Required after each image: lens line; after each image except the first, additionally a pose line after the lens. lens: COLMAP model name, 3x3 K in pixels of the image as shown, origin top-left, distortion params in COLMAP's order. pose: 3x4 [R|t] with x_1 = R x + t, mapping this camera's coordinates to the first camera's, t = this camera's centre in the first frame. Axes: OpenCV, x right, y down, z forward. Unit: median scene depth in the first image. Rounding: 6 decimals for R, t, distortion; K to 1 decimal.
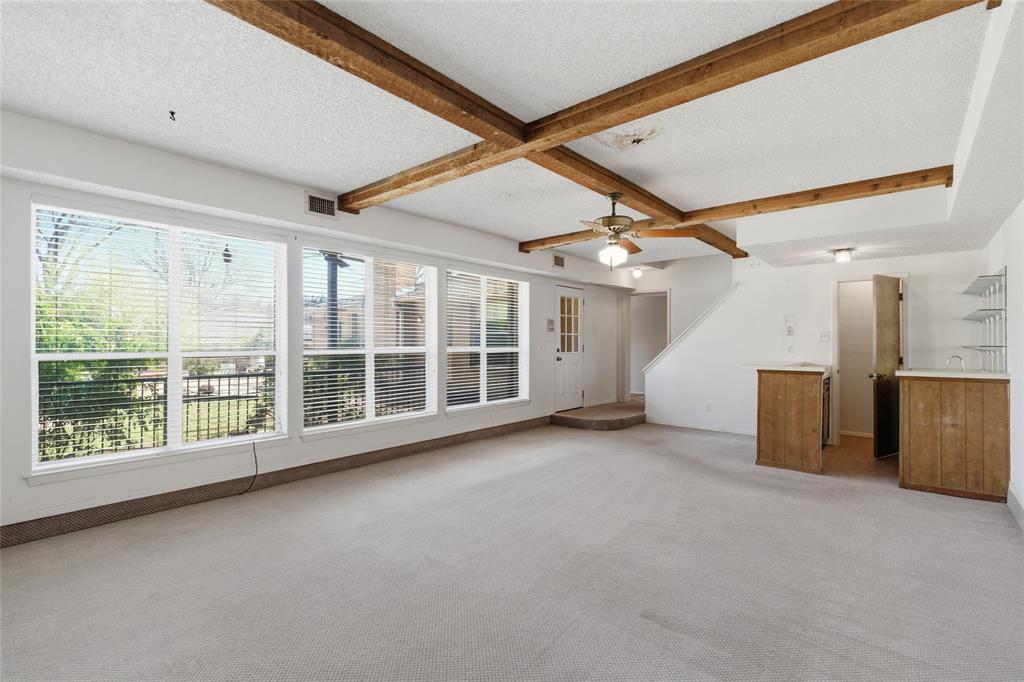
lens RADIAL K [[463.8, 0, 512.0], [0, 463.8, 343.0], [0, 0, 1]] dist [0.002255, -0.000363]
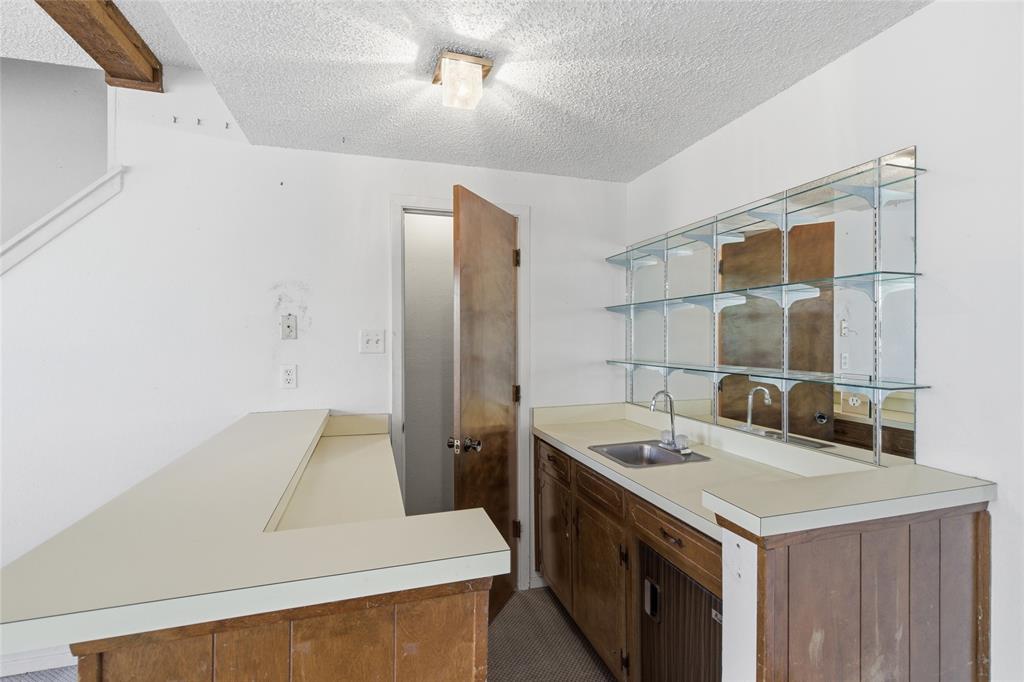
lens RADIAL K [[463.8, 0, 511.1], [0, 463.8, 339.0], [0, 0, 1]] dist [0.002255, -0.000363]
pose [[0.530072, -0.009990, 0.847894, 0.439118], [0.002081, 0.999943, 0.010481, -0.022832], [-0.847950, -0.003791, 0.530063, 0.758296]]
